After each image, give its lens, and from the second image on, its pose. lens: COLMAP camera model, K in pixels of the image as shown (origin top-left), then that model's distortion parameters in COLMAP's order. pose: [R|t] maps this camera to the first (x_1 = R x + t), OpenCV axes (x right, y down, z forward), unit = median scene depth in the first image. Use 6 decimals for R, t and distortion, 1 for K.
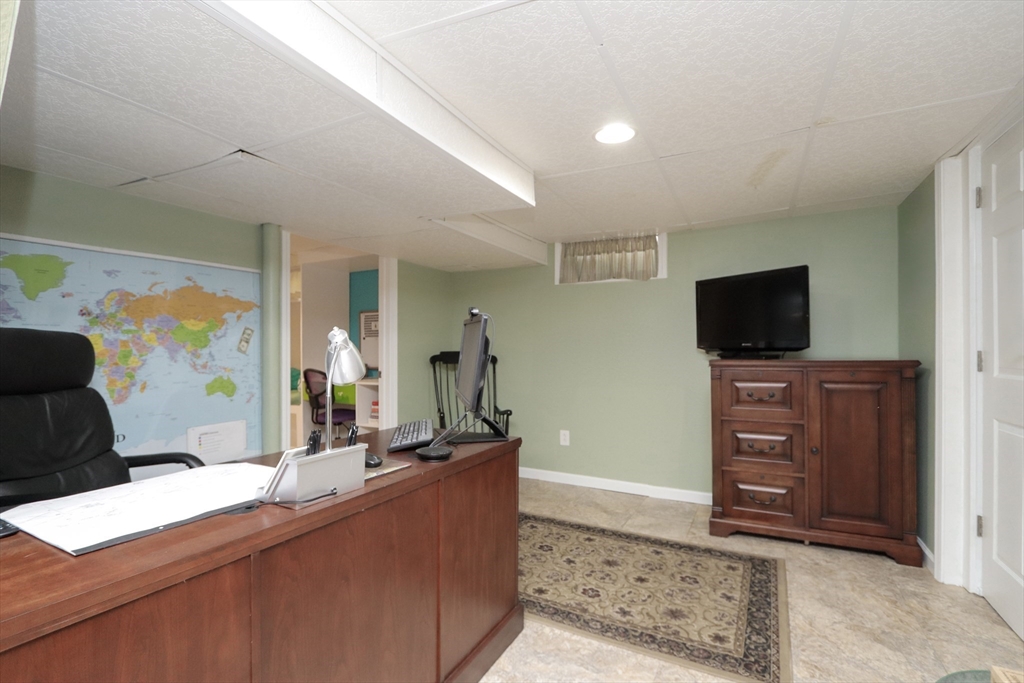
lens RADIAL K [[476.0, 0, 510.6], [0, 476.0, 347.6], [0, 0, 1]] dist [-0.010658, 0.000641]
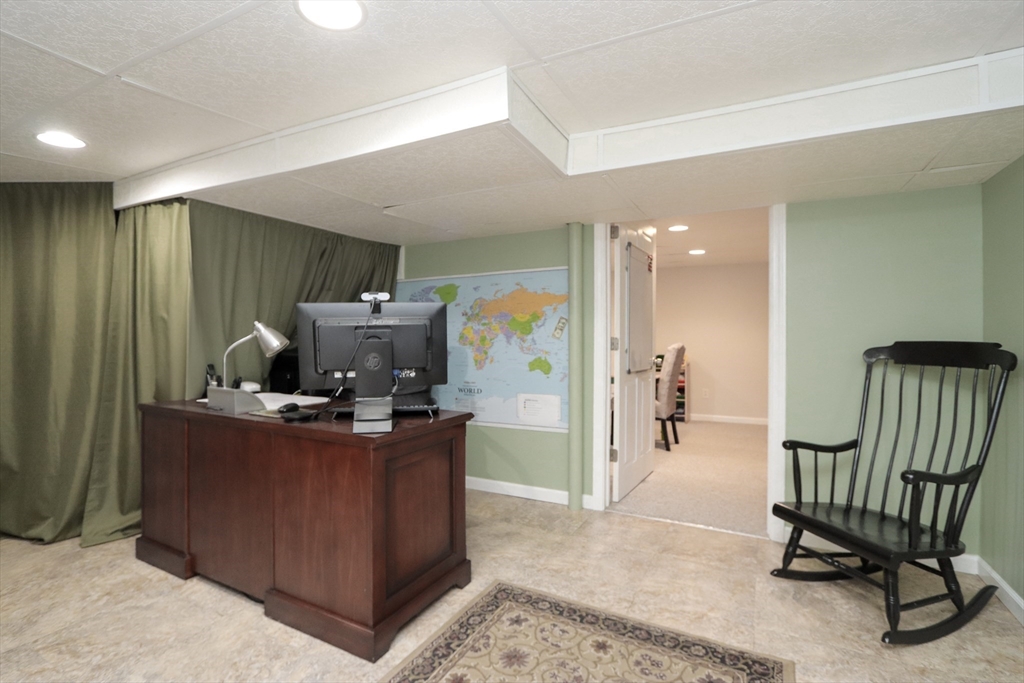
lens RADIAL K [[476.0, 0, 509.7], [0, 476.0, 335.4], [0, 0, 1]] dist [-0.010658, 0.000641]
pose [[0.014801, 0.011121, -0.999829, 0.679881], [0.006388, 0.999917, 0.011217, -0.012751], [0.999870, -0.006552, 0.014729, 0.936633]]
